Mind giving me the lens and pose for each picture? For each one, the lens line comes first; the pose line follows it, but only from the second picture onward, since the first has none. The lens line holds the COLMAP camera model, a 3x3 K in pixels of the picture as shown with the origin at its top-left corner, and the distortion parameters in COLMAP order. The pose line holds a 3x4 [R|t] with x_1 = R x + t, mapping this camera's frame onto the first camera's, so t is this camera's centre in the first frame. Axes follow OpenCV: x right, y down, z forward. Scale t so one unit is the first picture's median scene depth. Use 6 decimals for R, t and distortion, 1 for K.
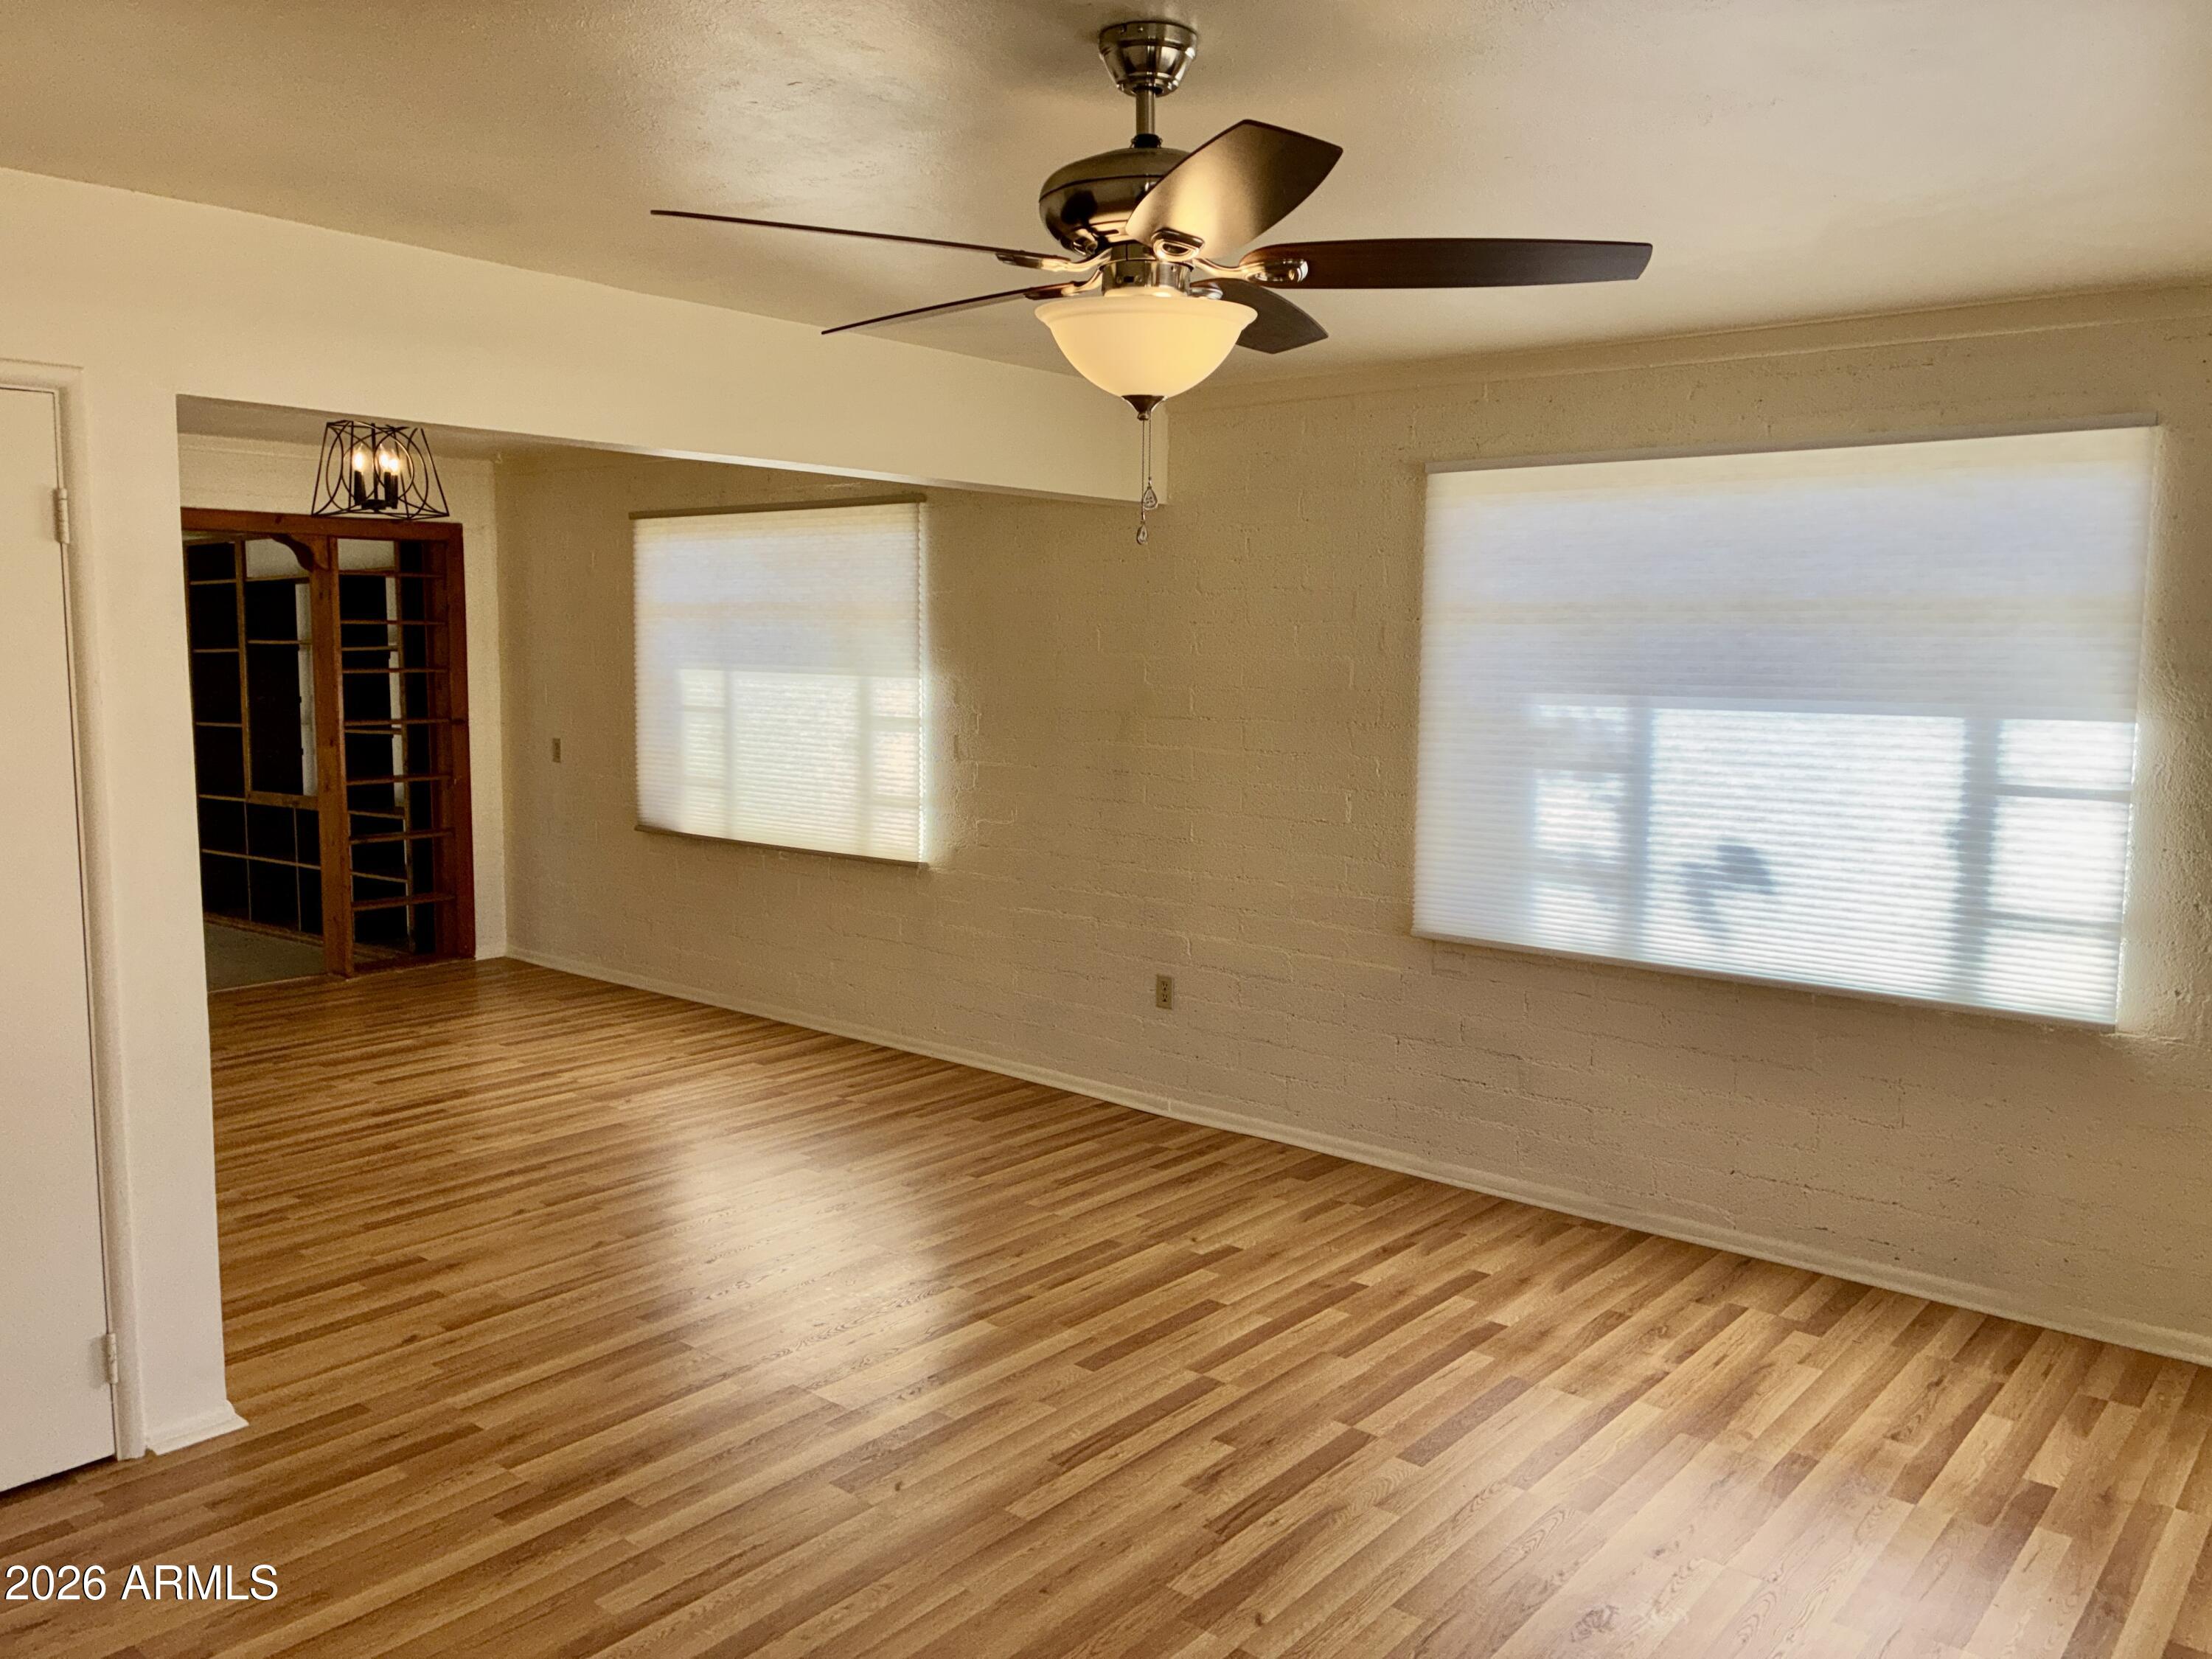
lens RADIAL K [[1663.7, 0, 1100.9], [0, 1663.7, 821.8], [0, 0, 1]] dist [0.058370, -0.053410]
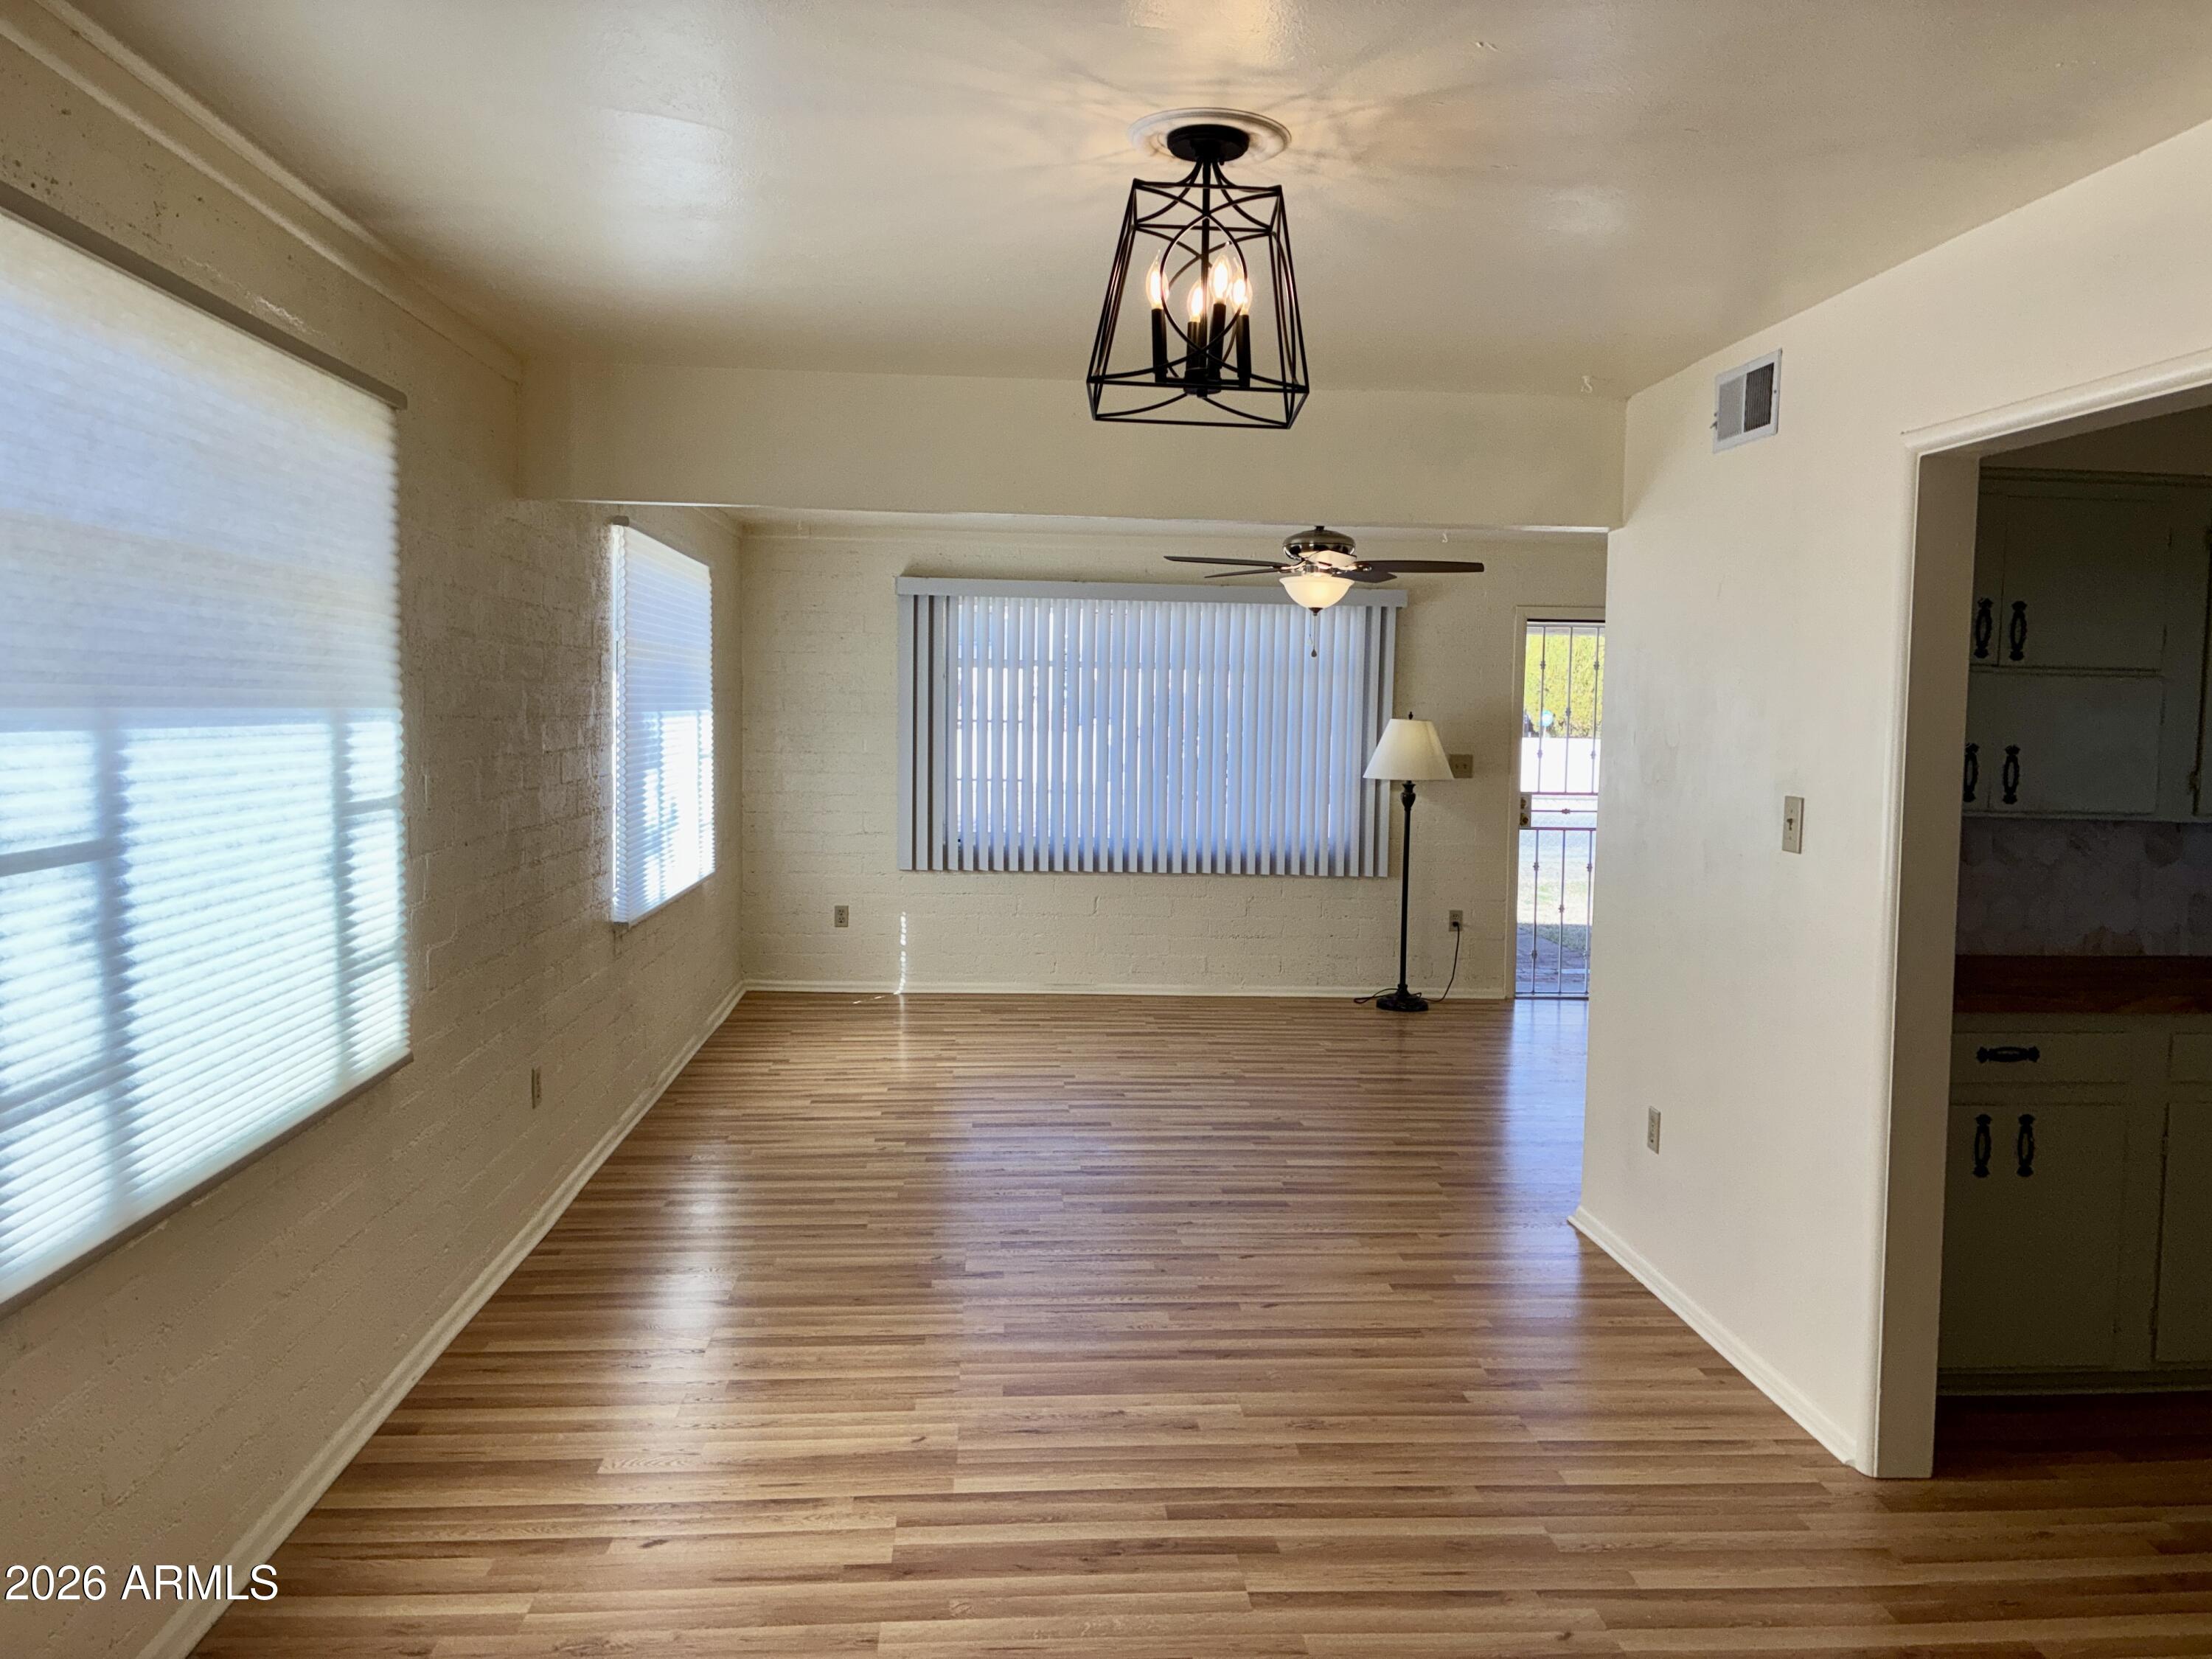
lens RADIAL K [[1663.7, 0, 1100.9], [0, 1663.7, 821.8], [0, 0, 1]] dist [0.058370, -0.053410]
pose [[-0.693570, -0.071257, 0.716857, -0.972386], [0.051596, 0.987627, 0.148092, -0.179392], [-0.718540, 0.139700, -0.681311, 1.746909]]
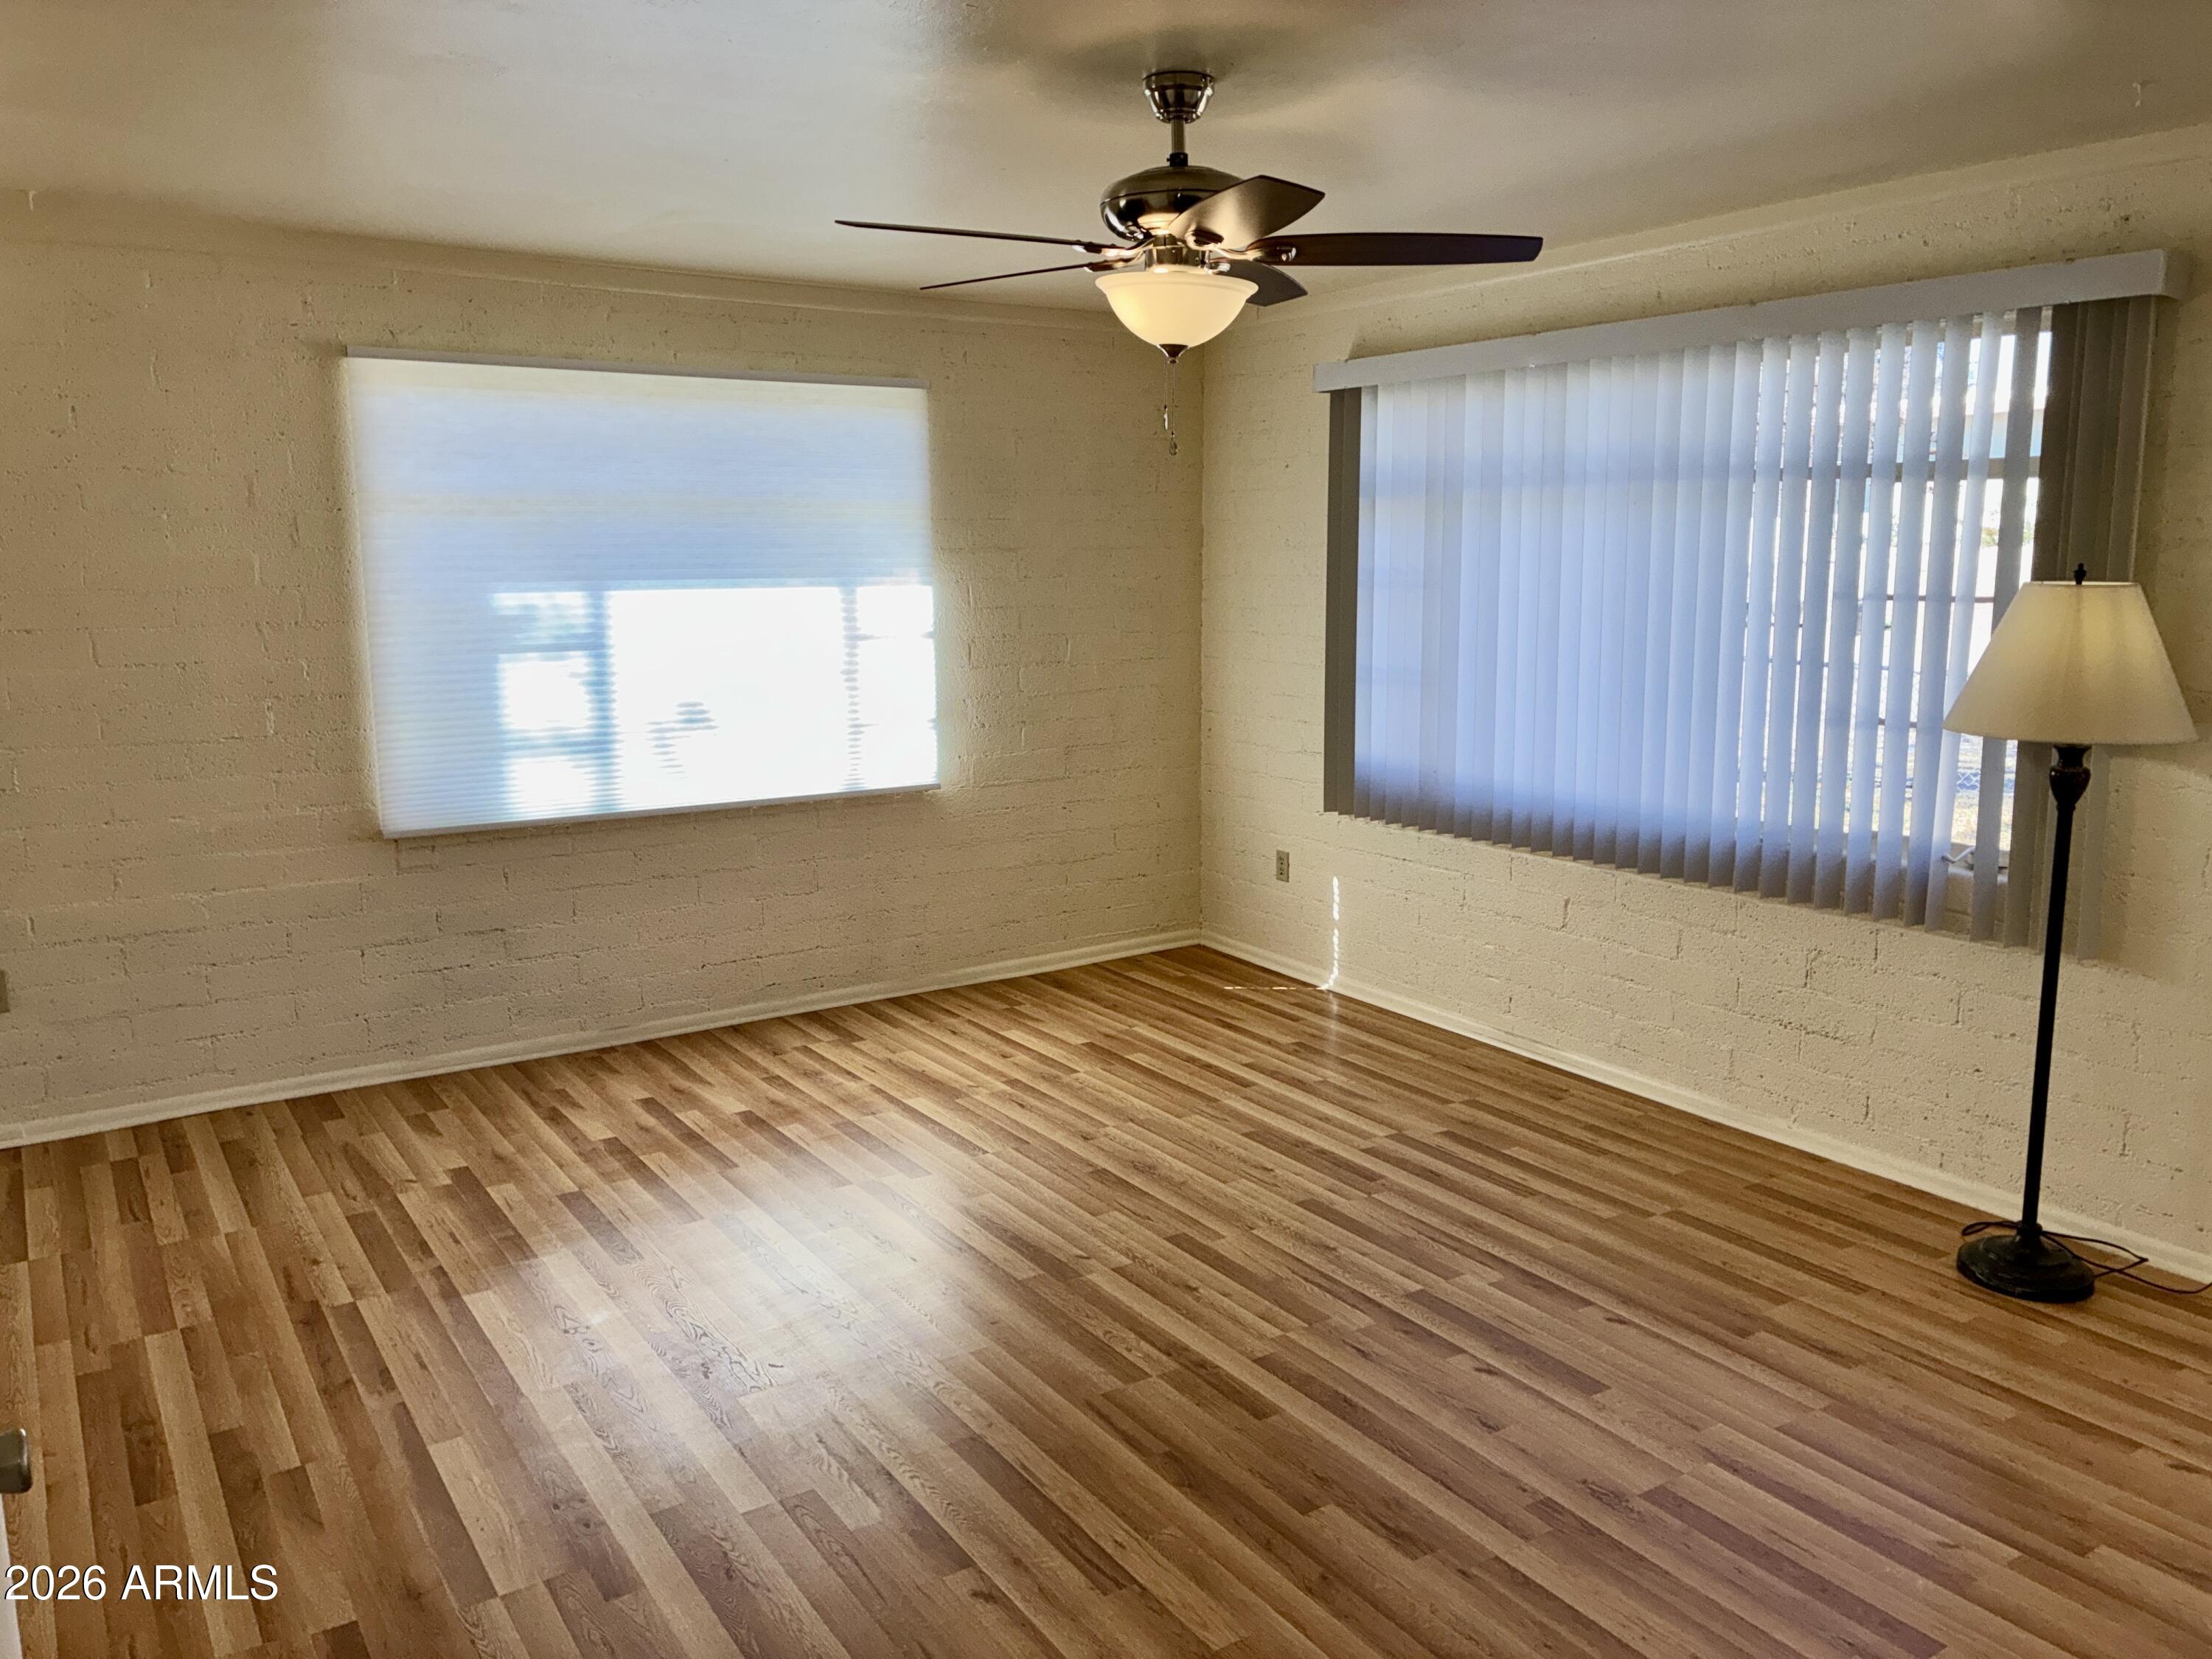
lens RADIAL K [[1685.2, 0, 1104.7], [0, 1685.2, 812.0], [0, 0, 1]] dist [0.088706, -0.110001]
pose [[0.295243, -0.162347, 0.941528, -0.706172], [0.110392, 0.984654, 0.135167, -0.039638], [-0.949023, 0.064030, 0.308634, 0.333227]]
